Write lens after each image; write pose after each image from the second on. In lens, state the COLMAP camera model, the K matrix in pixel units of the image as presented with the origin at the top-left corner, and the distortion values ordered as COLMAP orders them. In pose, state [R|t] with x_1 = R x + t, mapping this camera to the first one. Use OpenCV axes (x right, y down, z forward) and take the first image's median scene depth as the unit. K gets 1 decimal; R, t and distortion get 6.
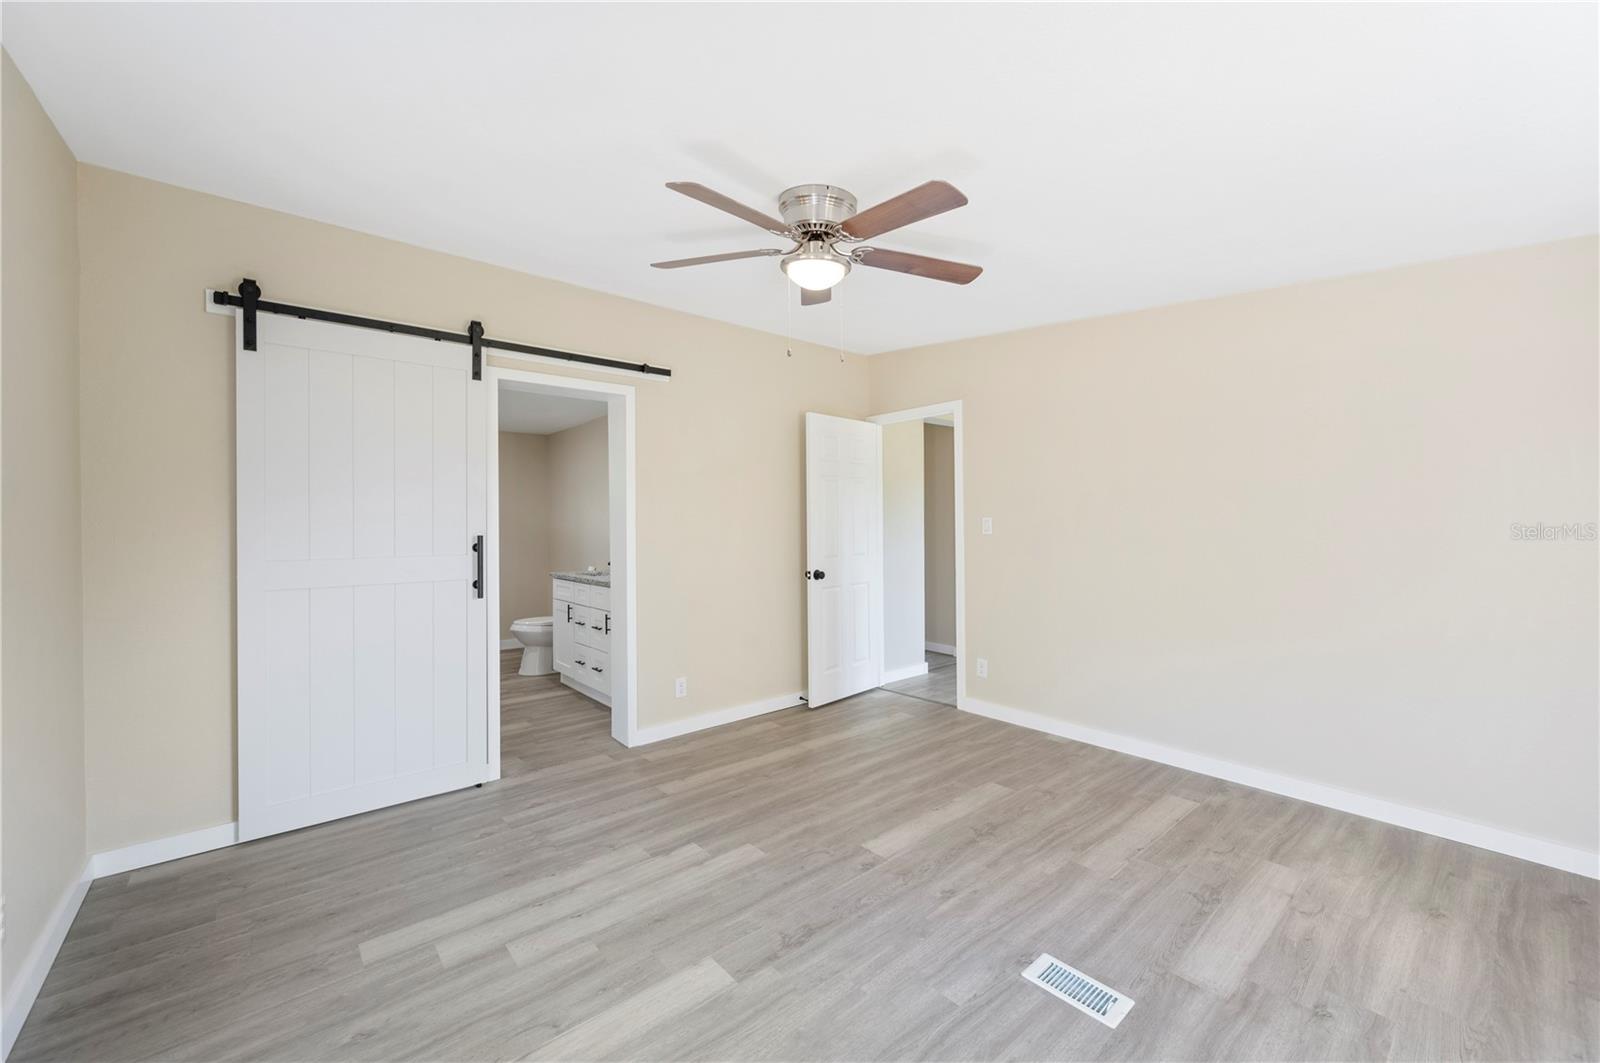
lens RADIAL K [[645.6, 0, 806.6], [0, 645.6, 517.3], [0, 0, 1]] dist [0.000426, -0.000074]
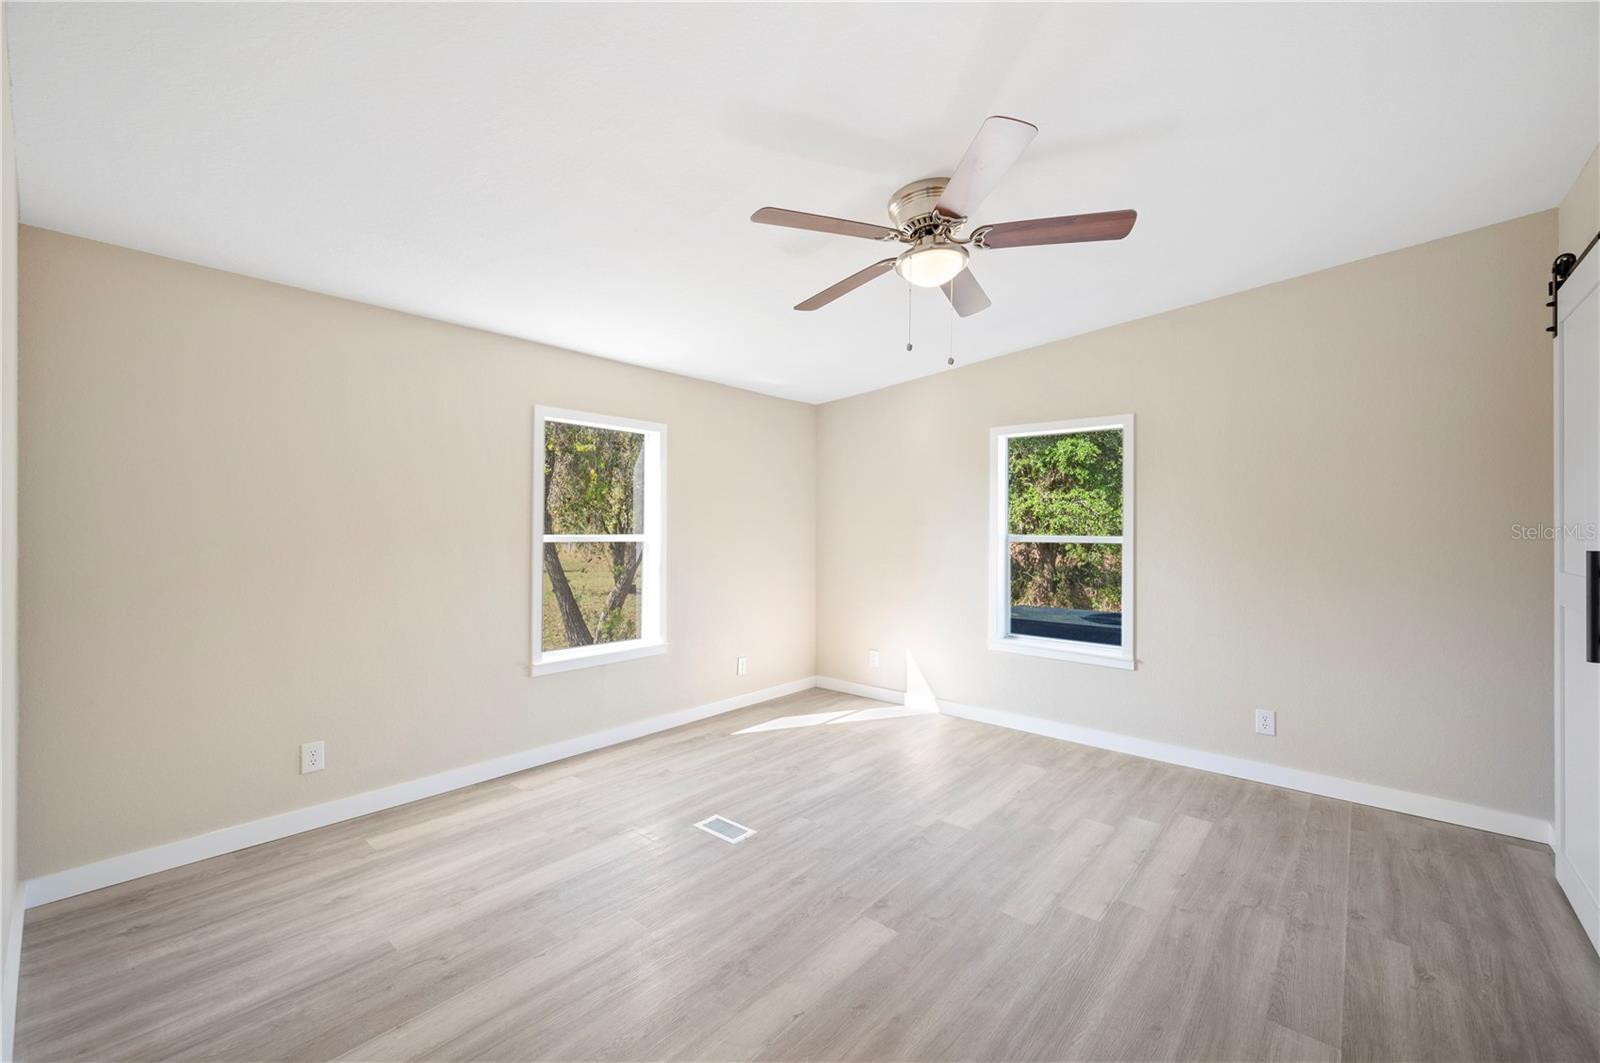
lens RADIAL K [[645.6, 0, 806.6], [0, 645.6, 517.3], [0, 0, 1]] dist [0.000426, -0.000074]
pose [[-0.989375, -0.002844, -0.145359, 0.352439], [-0.000366, 0.999854, -0.017074, 0.010680], [0.145386, -0.016840, -0.989232, 2.005845]]
